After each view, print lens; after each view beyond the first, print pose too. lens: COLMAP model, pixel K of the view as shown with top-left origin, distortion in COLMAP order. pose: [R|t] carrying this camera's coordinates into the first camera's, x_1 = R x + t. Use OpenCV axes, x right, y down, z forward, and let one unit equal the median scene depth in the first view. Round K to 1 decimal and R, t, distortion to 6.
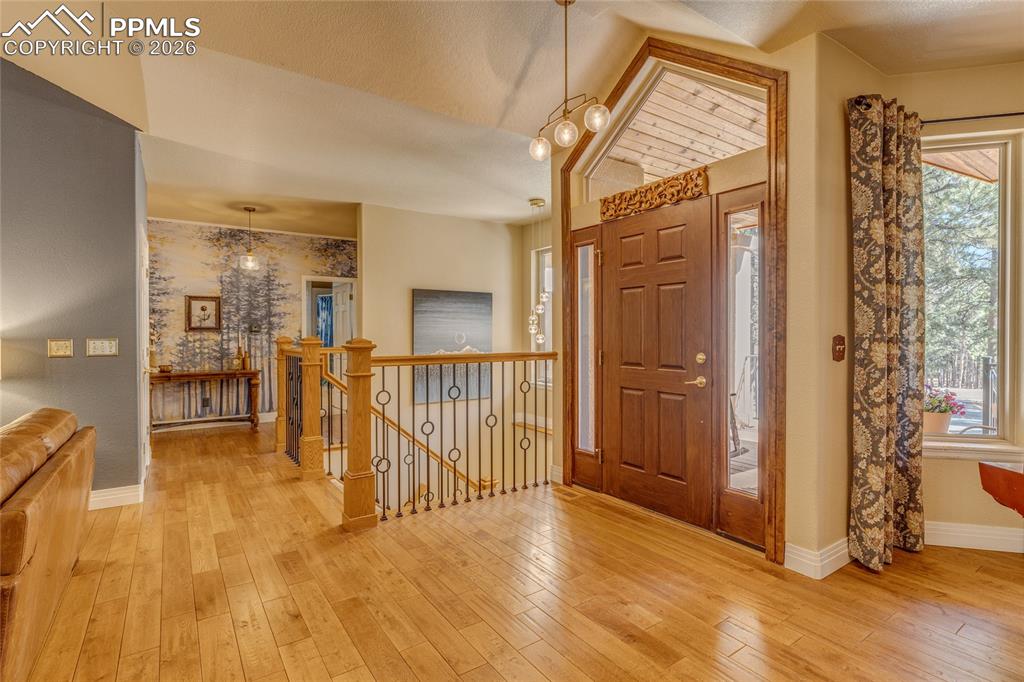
lens RADIAL K [[499.3, 0, 518.1], [0, 499.3, 339.4], [0, 0, 1]] dist [-0.003232, -0.000007]
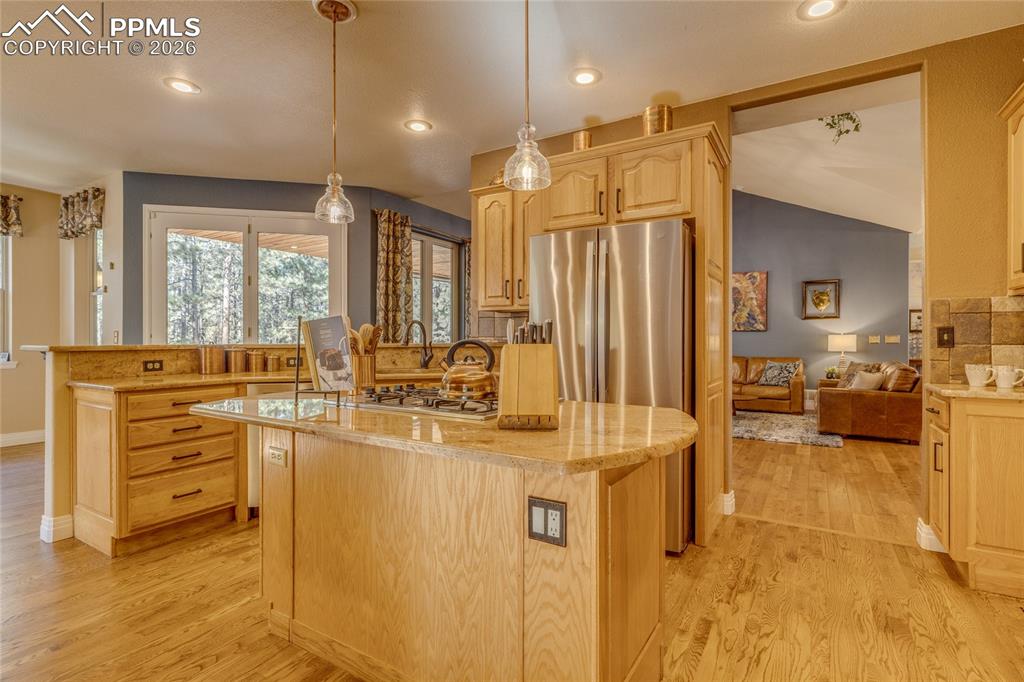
lens RADIAL K [[499.3, 0, 513.5], [0, 499.3, 338.0], [0, 0, 1]] dist [-0.003232, -0.000007]
pose [[0.393740, 0.004111, -0.919213, 0.525302], [-0.014448, 0.999894, -0.001717, 0.039070], [0.919108, 0.013957, 0.393758, -1.405190]]
